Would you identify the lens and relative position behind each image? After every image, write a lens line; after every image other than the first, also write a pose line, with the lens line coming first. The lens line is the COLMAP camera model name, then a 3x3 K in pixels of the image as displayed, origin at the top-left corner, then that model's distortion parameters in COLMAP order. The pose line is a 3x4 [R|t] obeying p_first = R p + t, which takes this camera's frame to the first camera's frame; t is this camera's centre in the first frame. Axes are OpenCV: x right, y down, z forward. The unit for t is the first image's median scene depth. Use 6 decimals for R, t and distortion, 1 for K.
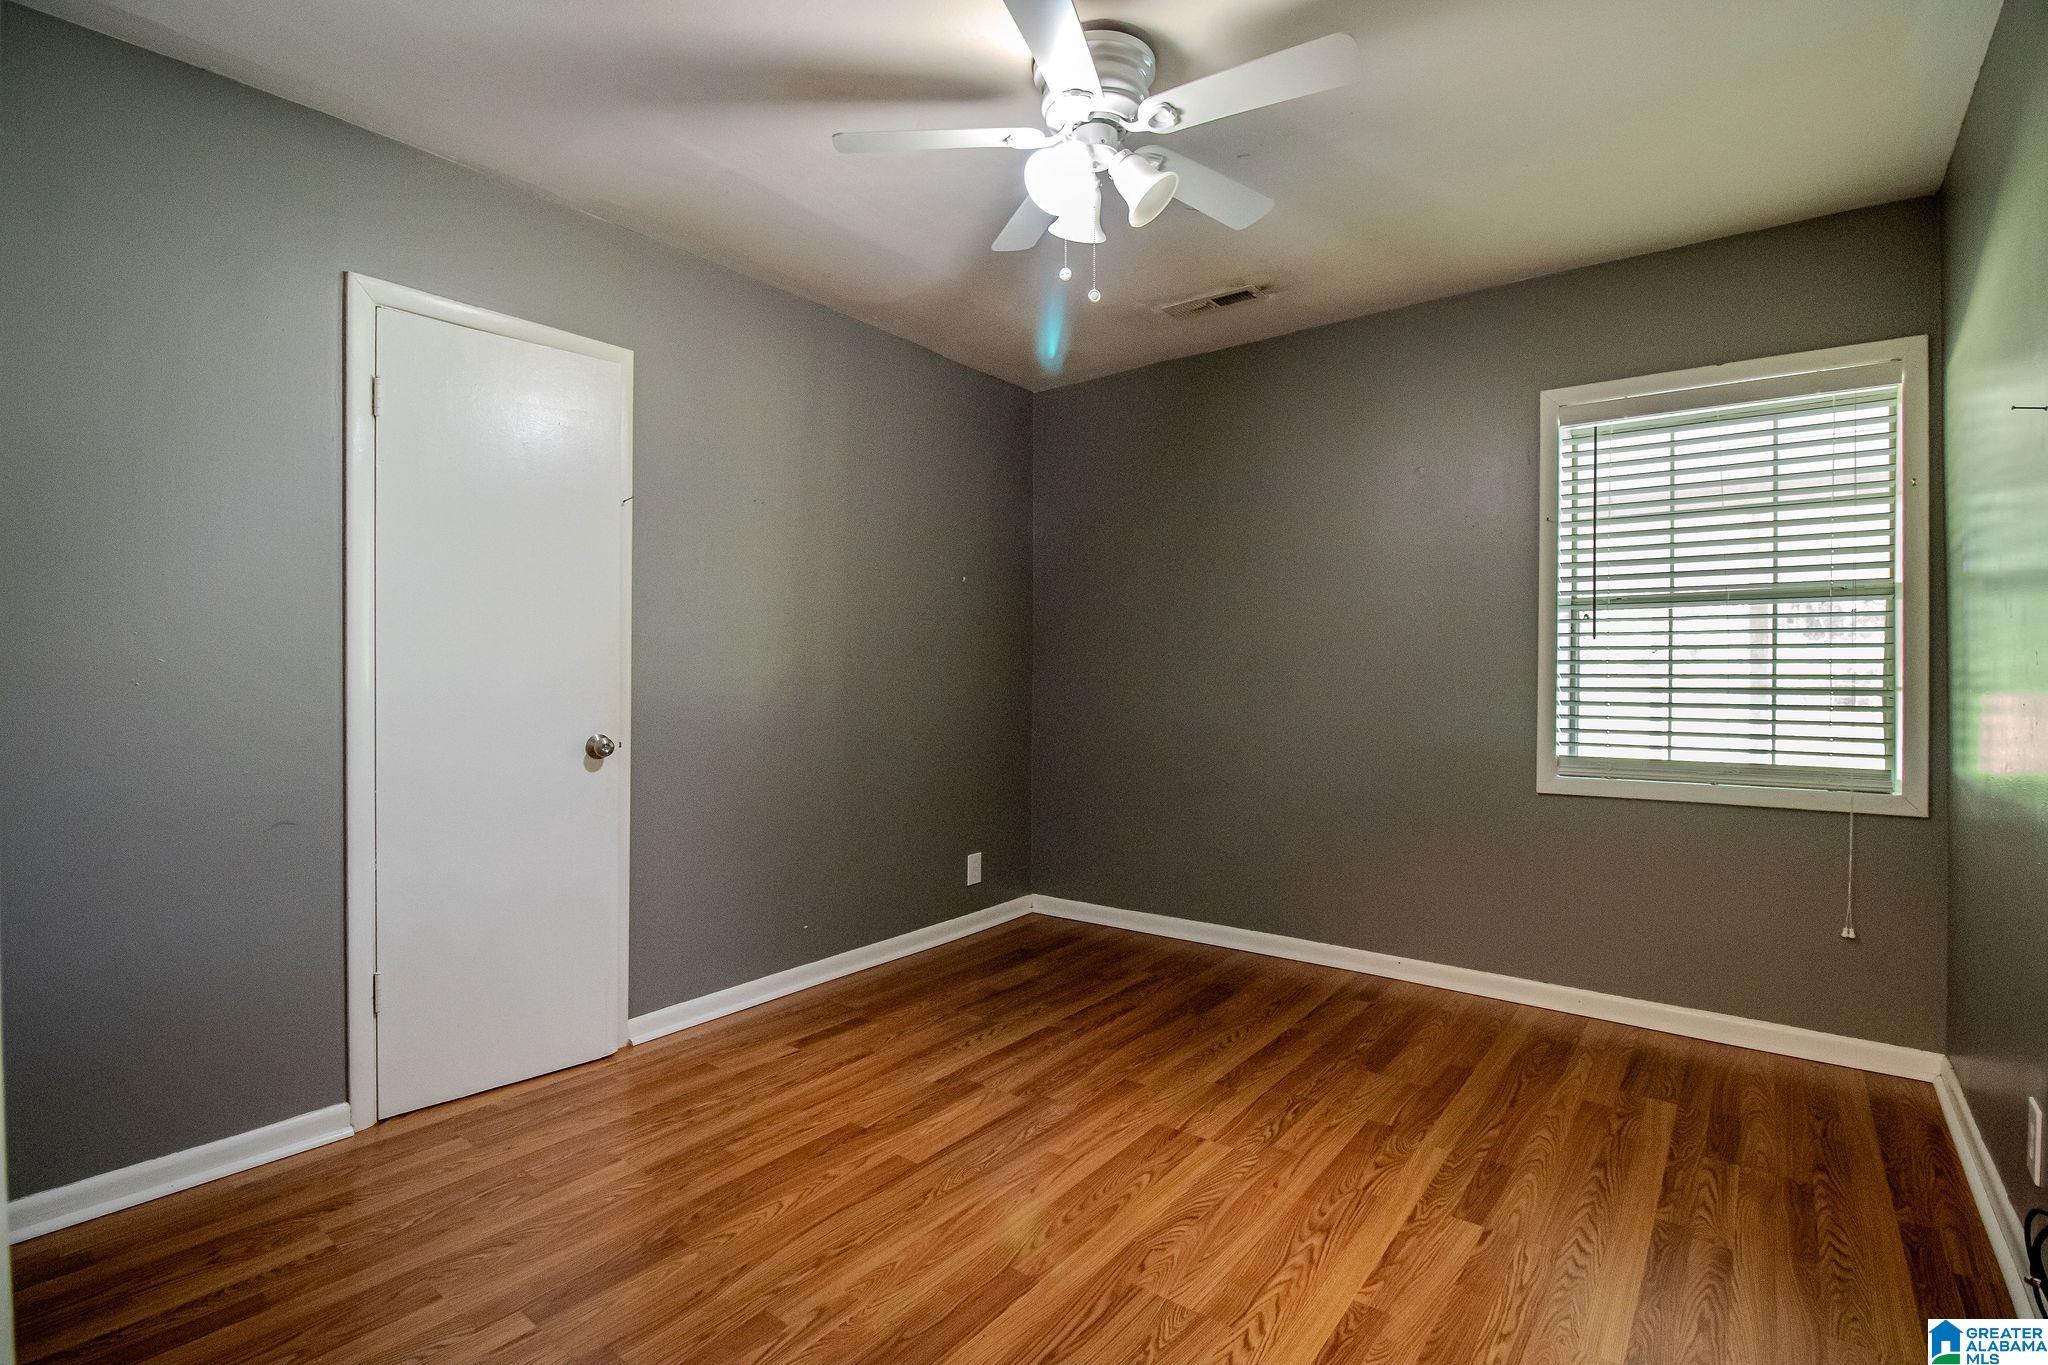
lens RADIAL K [[957.3, 0, 1029.5], [0, 957.3, 678.4], [0, 0, 1]] dist [-0.001013, -0.012003]
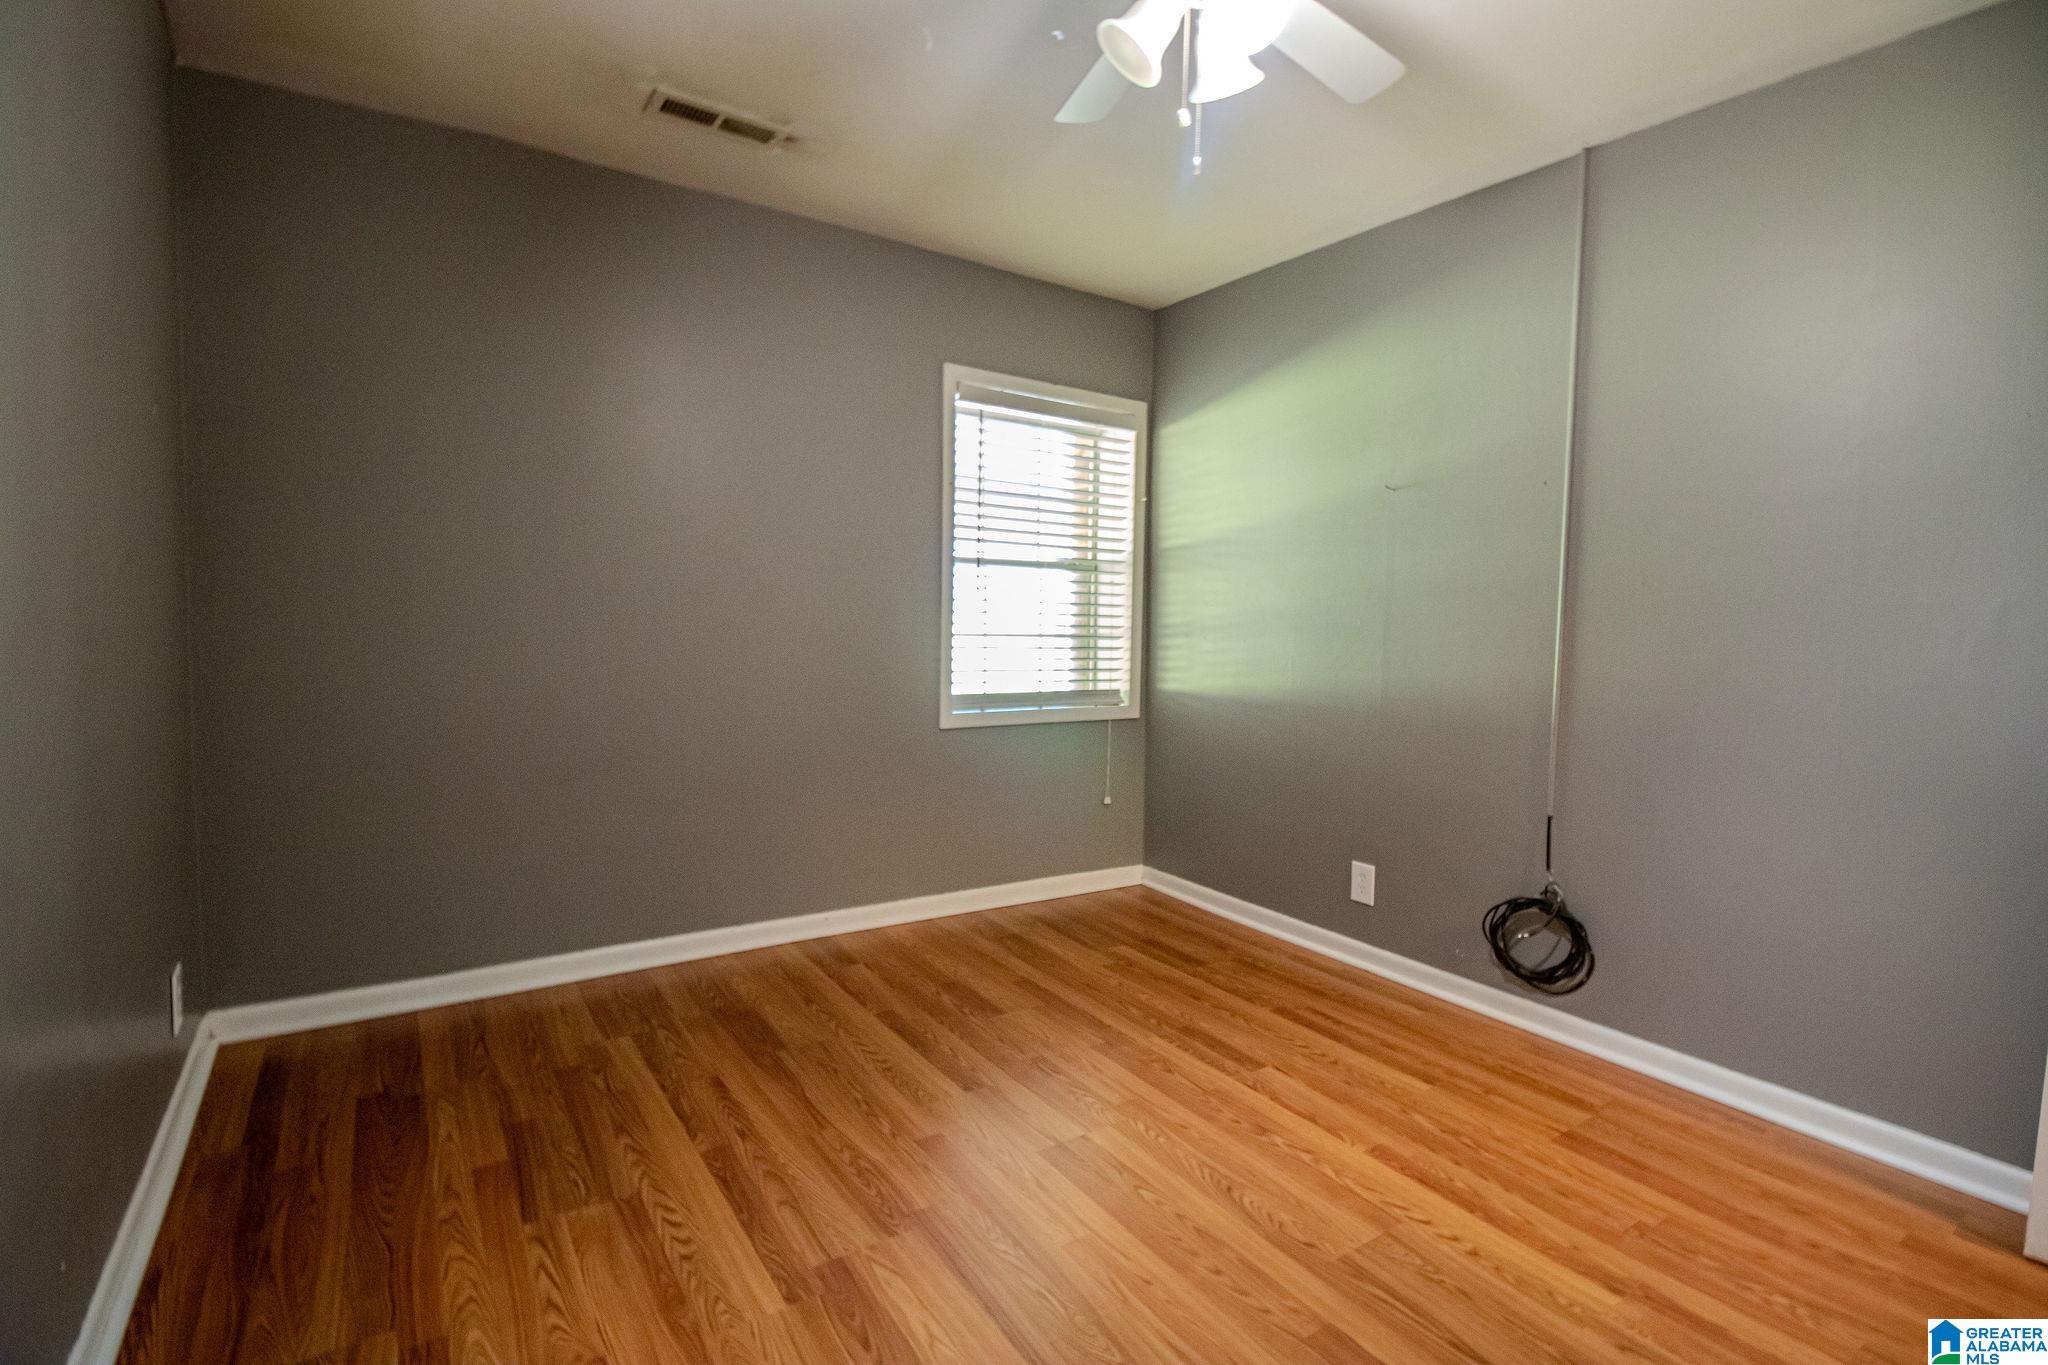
lens RADIAL K [[957.3, 0, 1028.3], [0, 957.3, 674.9], [0, 0, 1]] dist [-0.001013, -0.012003]
pose [[0.311275, -0.053525, 0.948811, -0.580585], [-0.024220, 0.997641, 0.064226, -0.019438], [-0.950011, -0.042972, 0.309244, 0.657515]]
